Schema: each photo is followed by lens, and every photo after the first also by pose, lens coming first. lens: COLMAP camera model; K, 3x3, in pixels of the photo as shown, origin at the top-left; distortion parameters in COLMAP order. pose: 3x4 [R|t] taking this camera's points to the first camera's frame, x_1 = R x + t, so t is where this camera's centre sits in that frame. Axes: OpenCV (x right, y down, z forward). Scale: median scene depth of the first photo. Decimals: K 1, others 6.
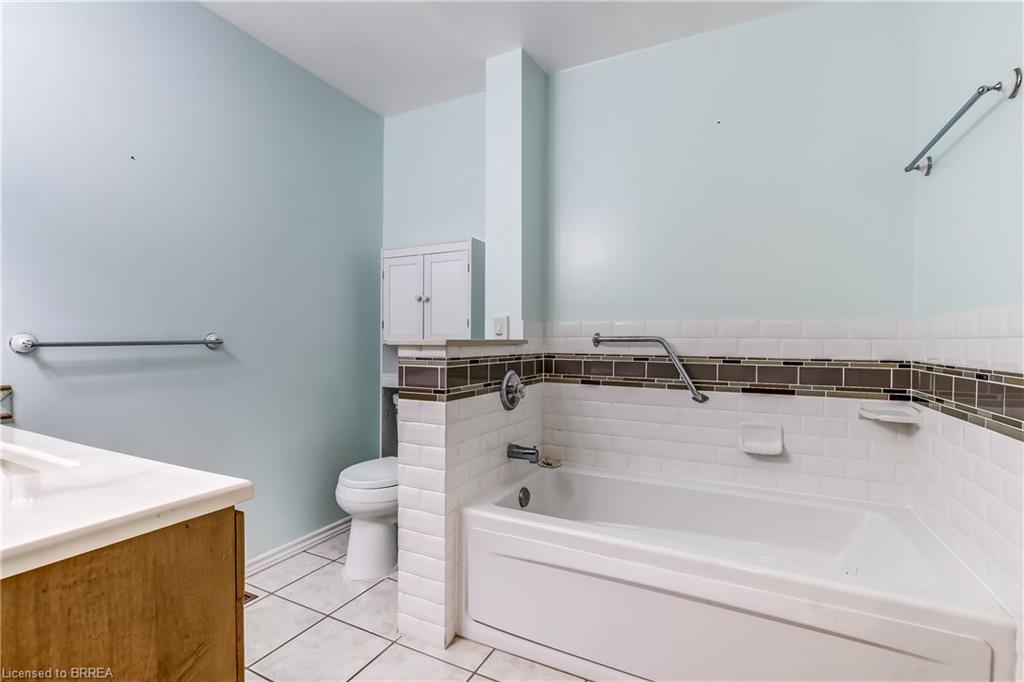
lens RADIAL K [[468.7, 0, 509.1], [0, 468.7, 346.3], [0, 0, 1]] dist [-0.020164, 0.005257]
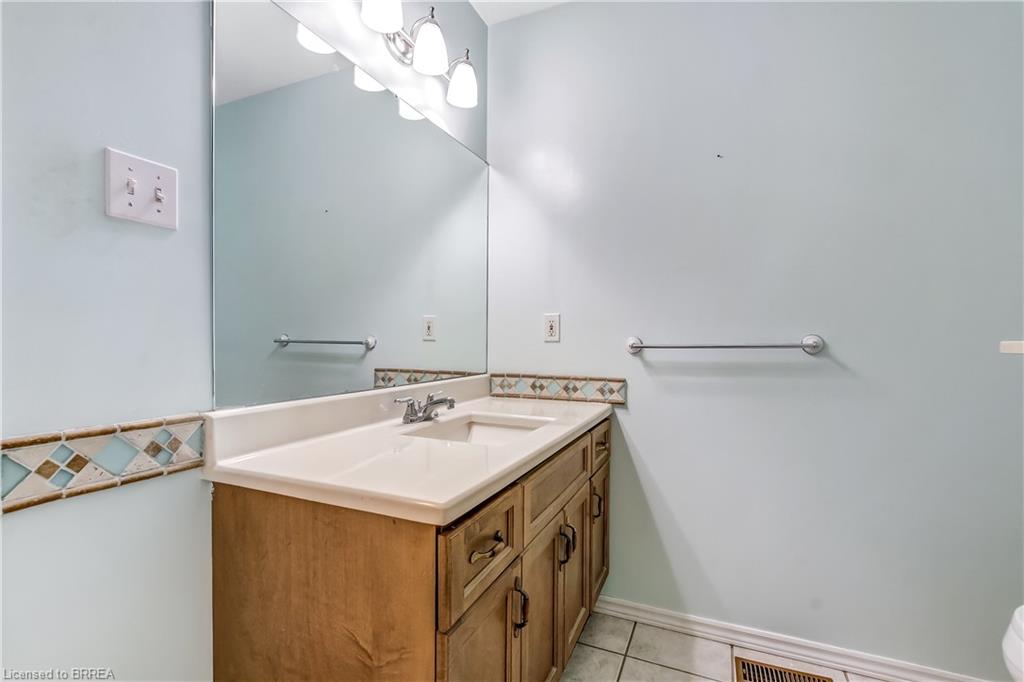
lens RADIAL K [[468.7, 0, 509.1], [0, 468.7, 346.3], [0, 0, 1]] dist [-0.020164, 0.005257]
pose [[0.052182, 0.005039, -0.998625, 0.179538], [-0.017361, 0.999841, 0.004138, -0.003512], [0.998487, 0.017121, 0.052261, 0.624584]]
